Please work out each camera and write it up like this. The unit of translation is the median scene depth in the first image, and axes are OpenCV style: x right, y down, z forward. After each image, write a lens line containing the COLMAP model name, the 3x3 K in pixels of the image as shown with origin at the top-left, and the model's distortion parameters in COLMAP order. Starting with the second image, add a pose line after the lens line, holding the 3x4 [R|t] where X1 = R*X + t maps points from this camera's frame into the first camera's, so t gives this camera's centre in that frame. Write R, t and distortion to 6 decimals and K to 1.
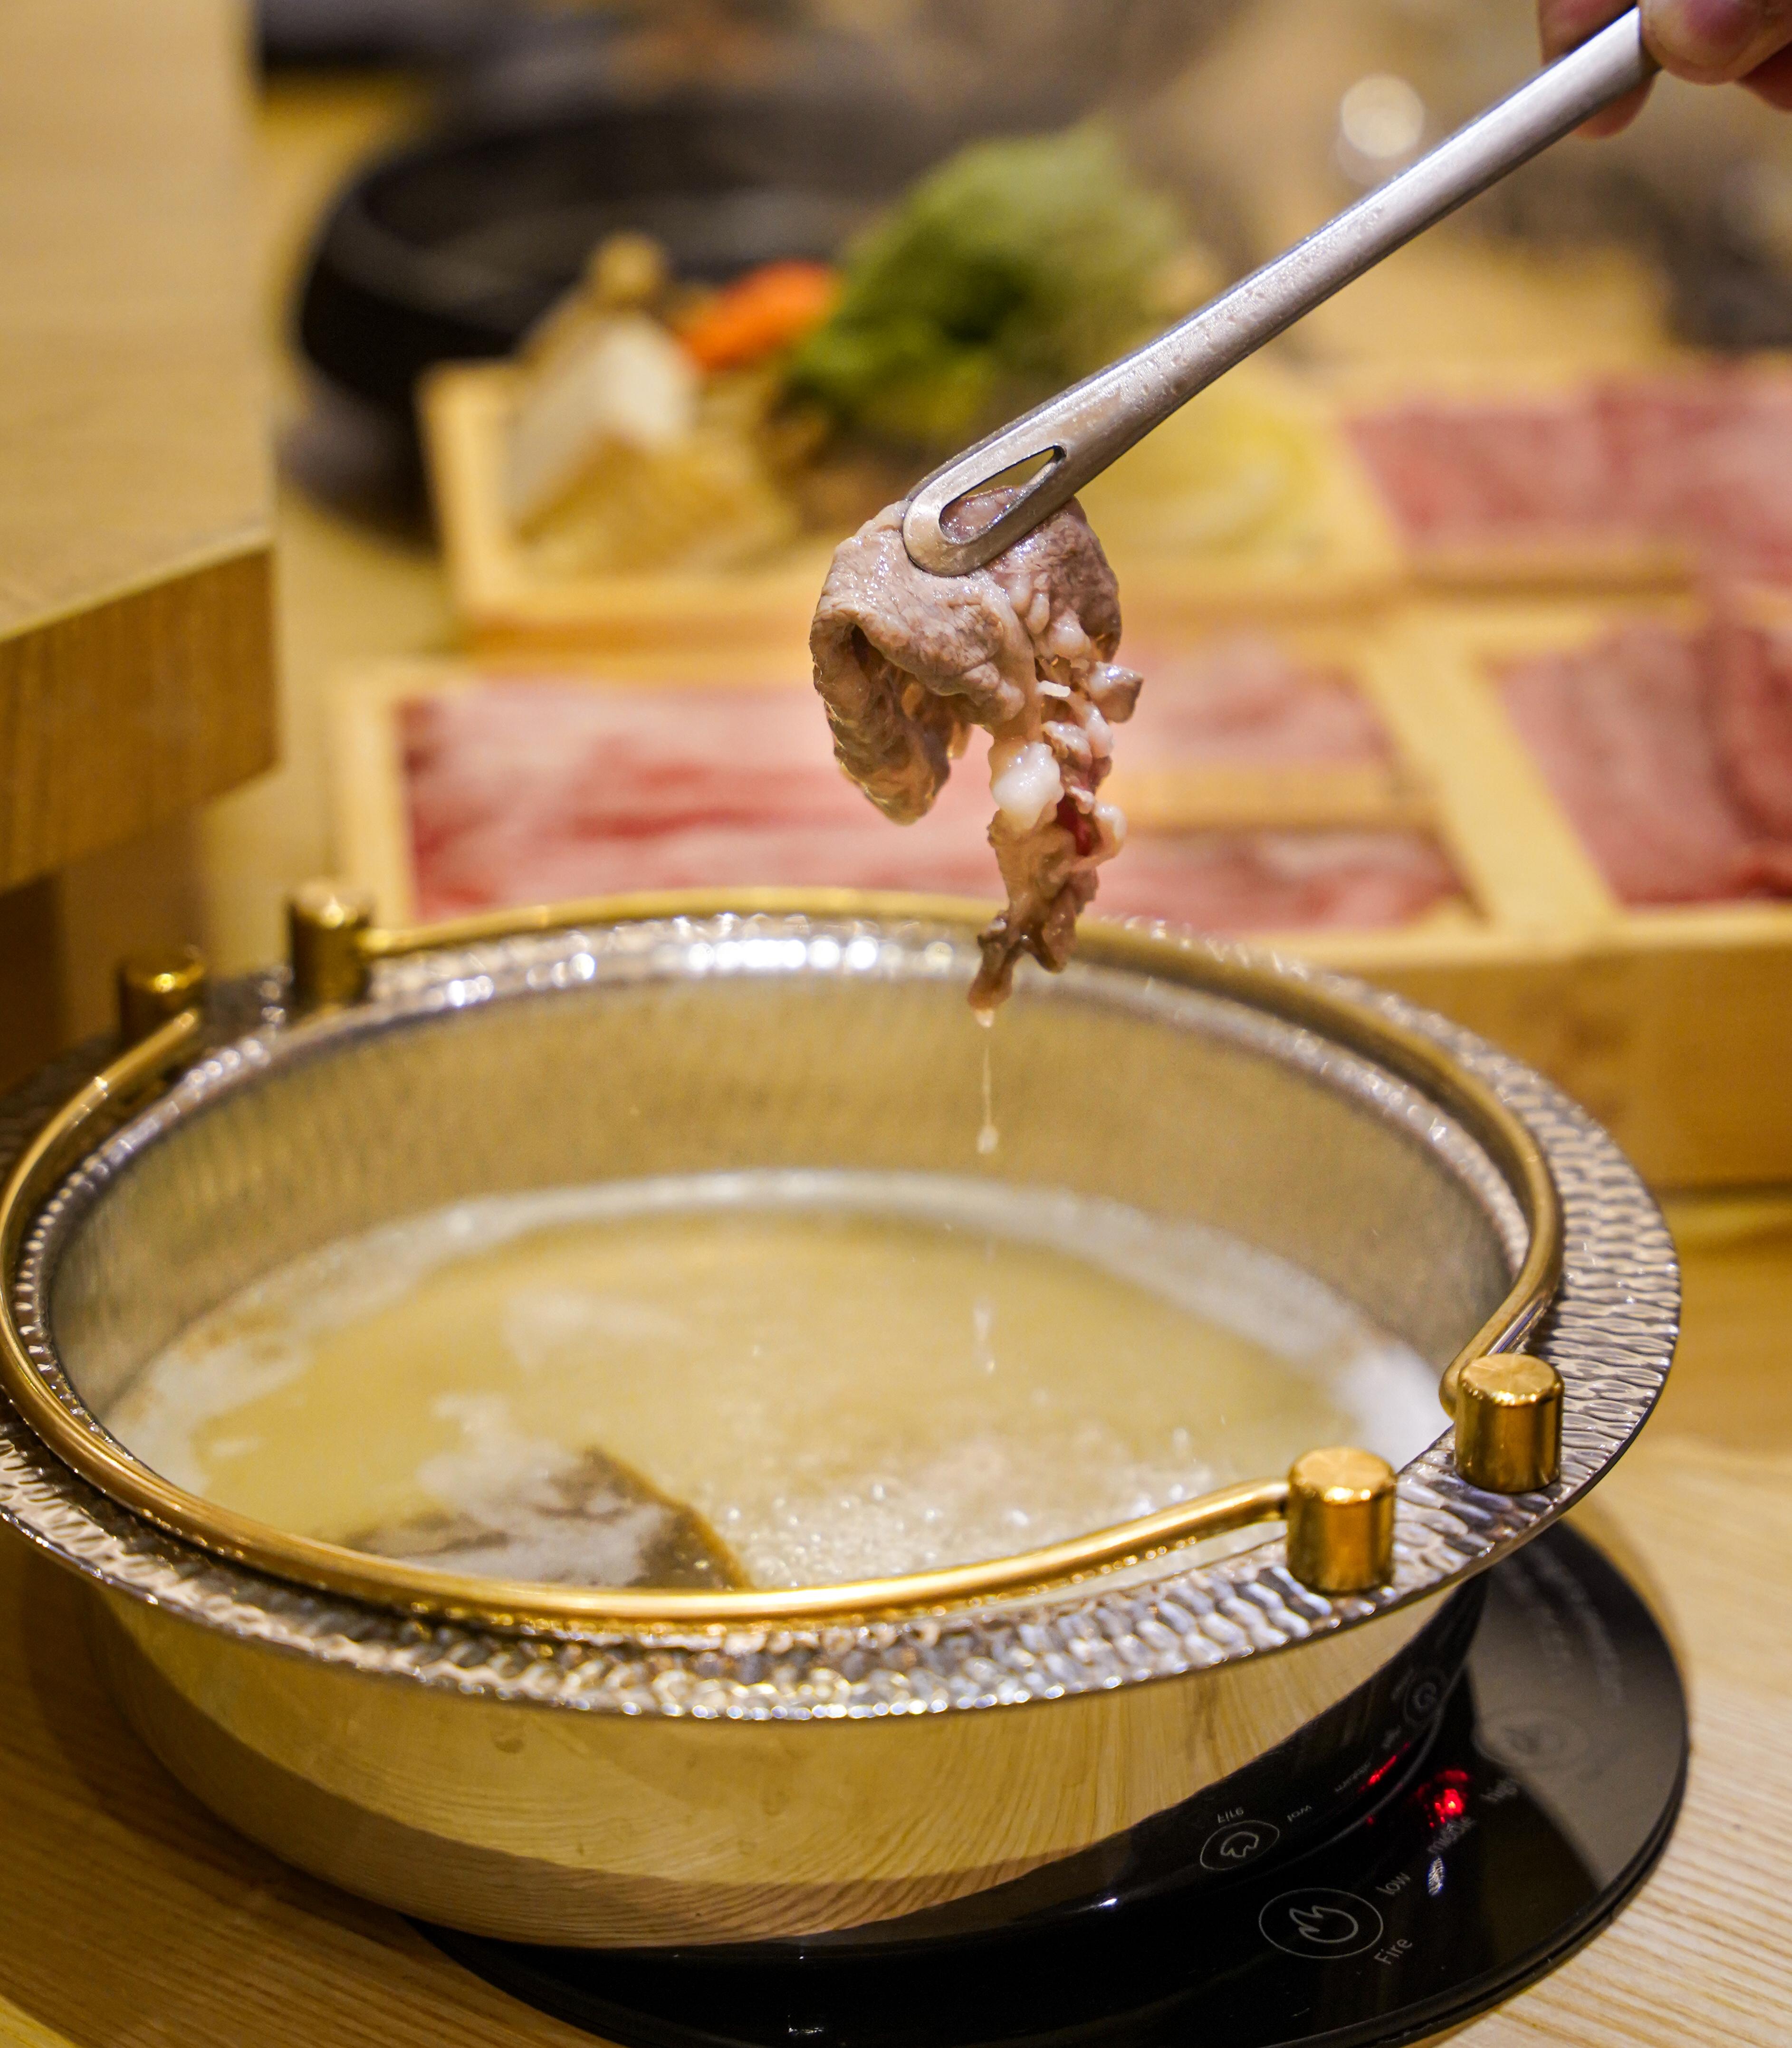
lens RADIAL K [[4250.2, 0, 942.9], [0, 4250.2, 1023.2], [0, 0, 1]] dist [-0.006385, 0.034400]
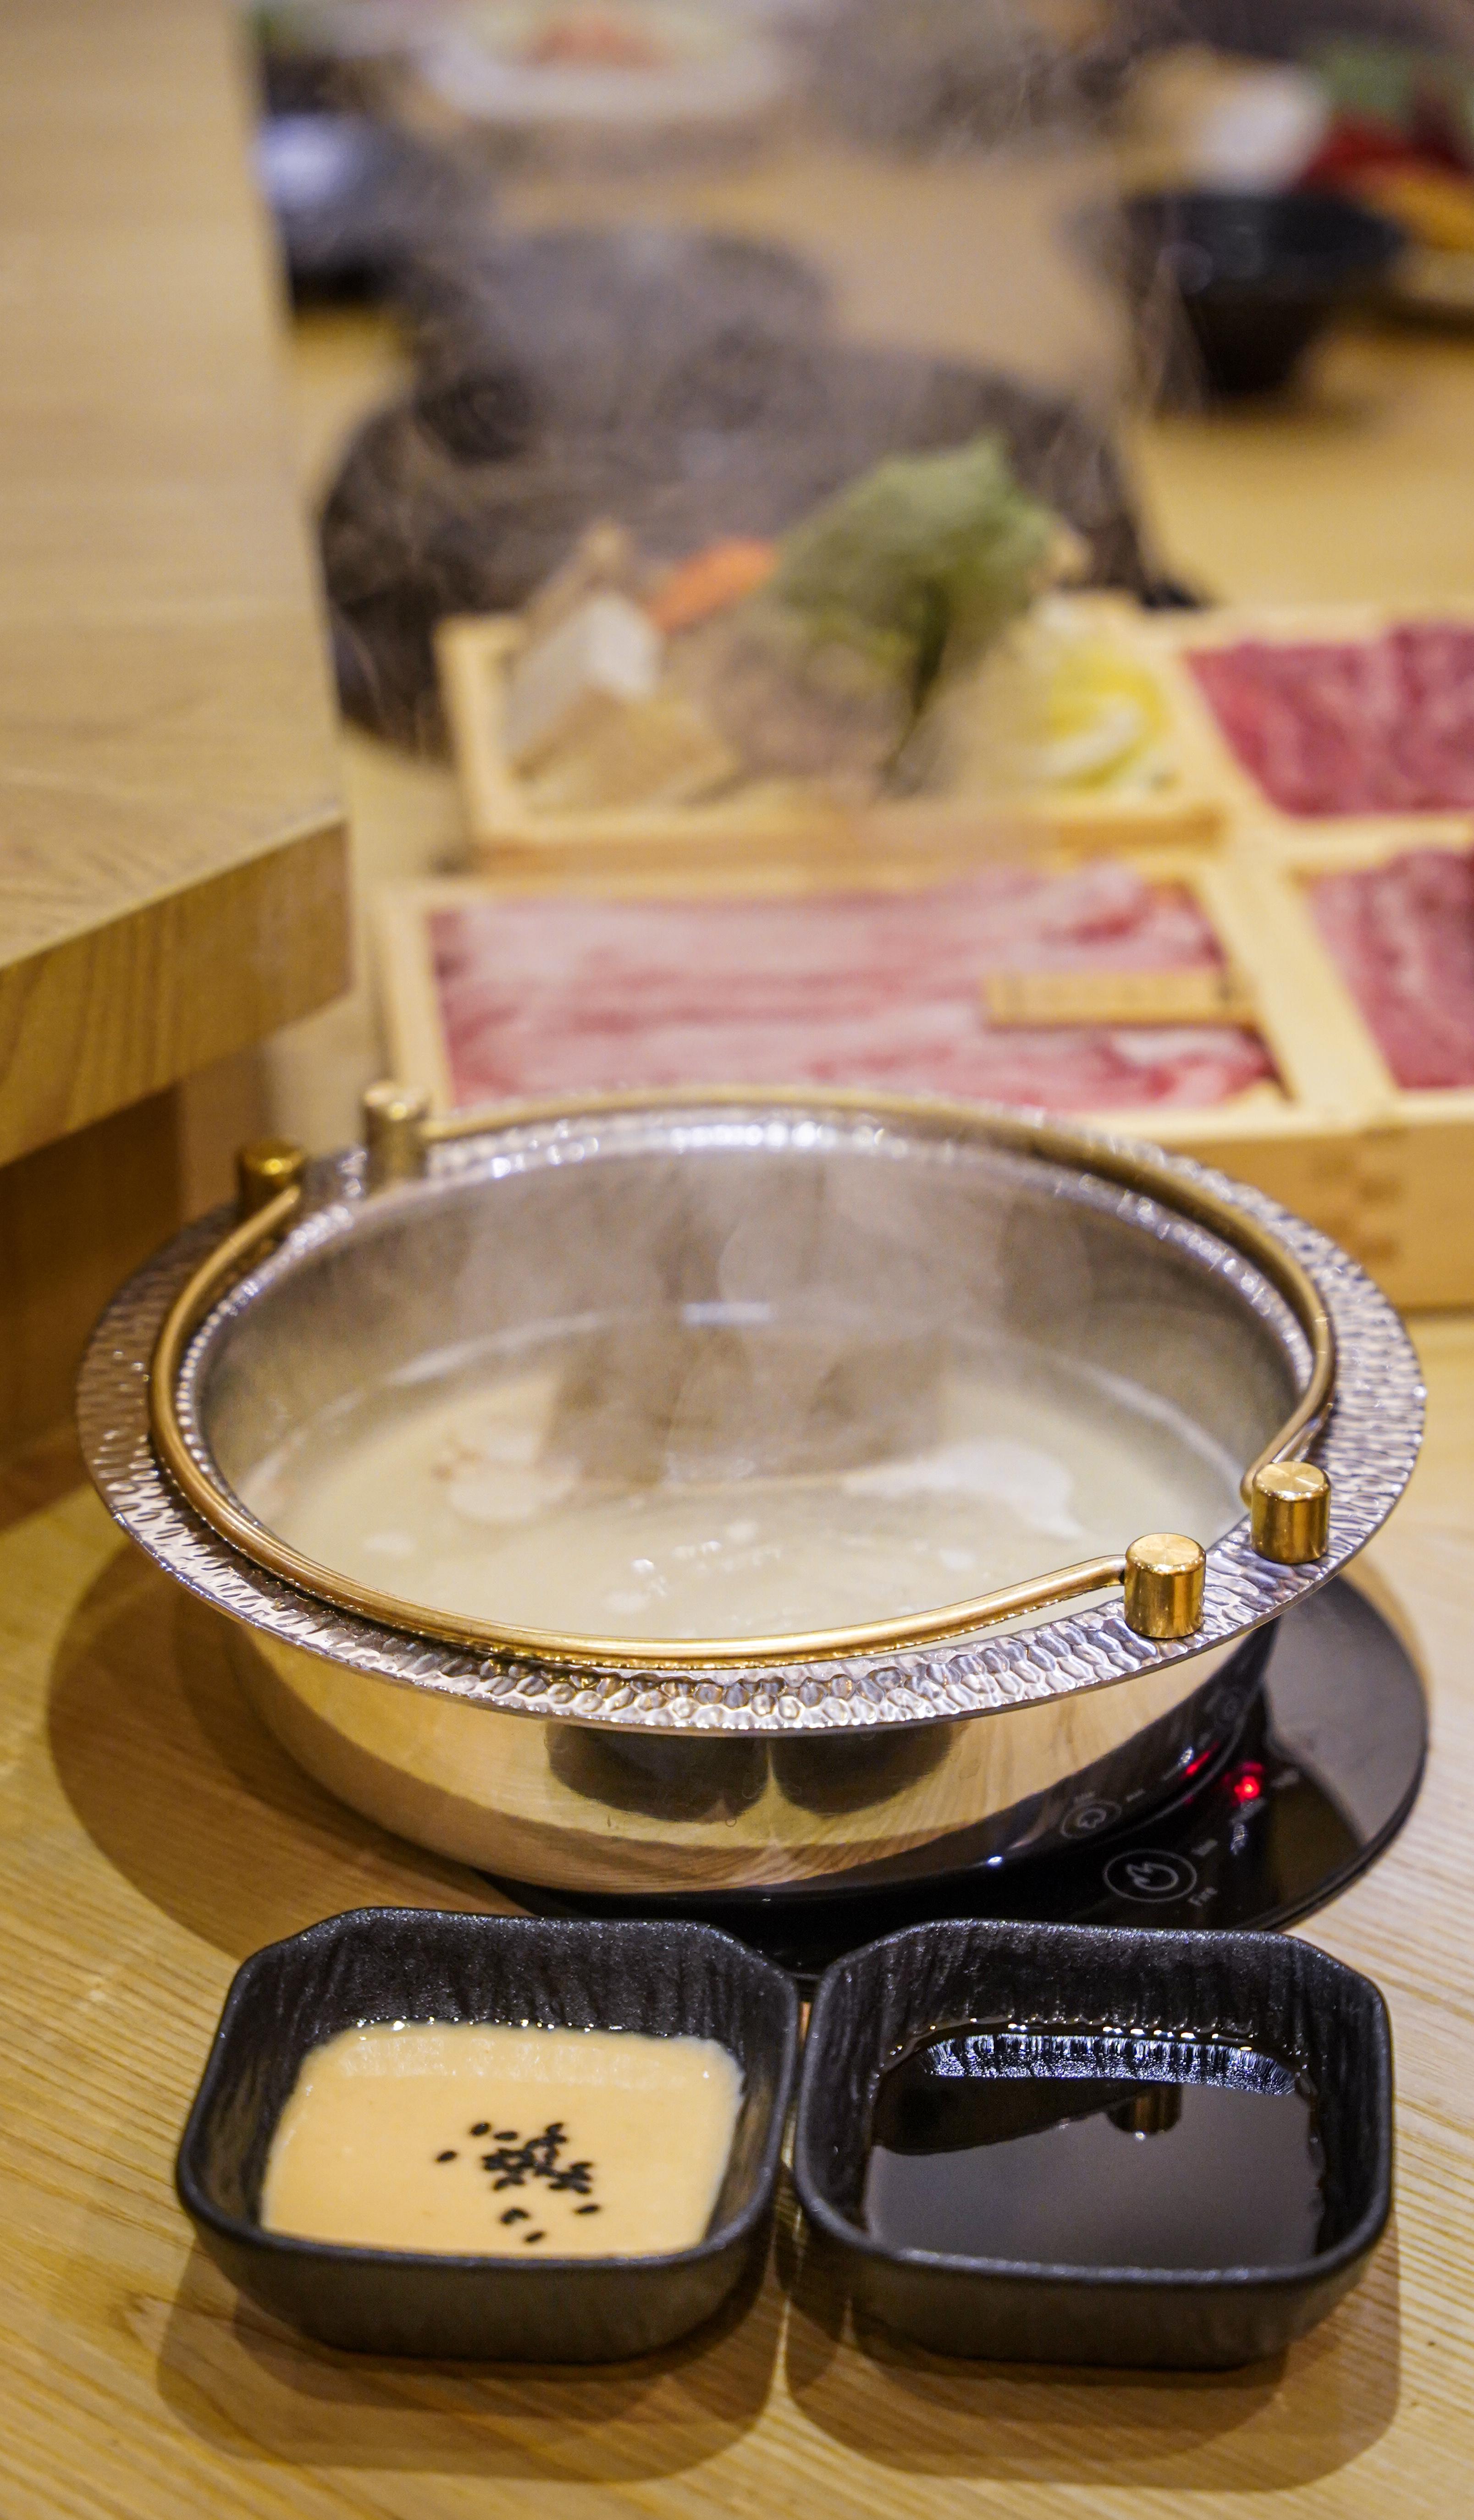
lens RADIAL K [[5396.8, 0, 737.0], [0, 5396.8, 1260.0], [0, 0, 1]] dist [-0.007286, -0.028791]
pose [[0.999973, 0.000359, -0.007281, -0.030176], [0.000356, 0.995183, 0.098035, -0.152320], [0.007281, -0.098035, 0.995156, -0.694110]]
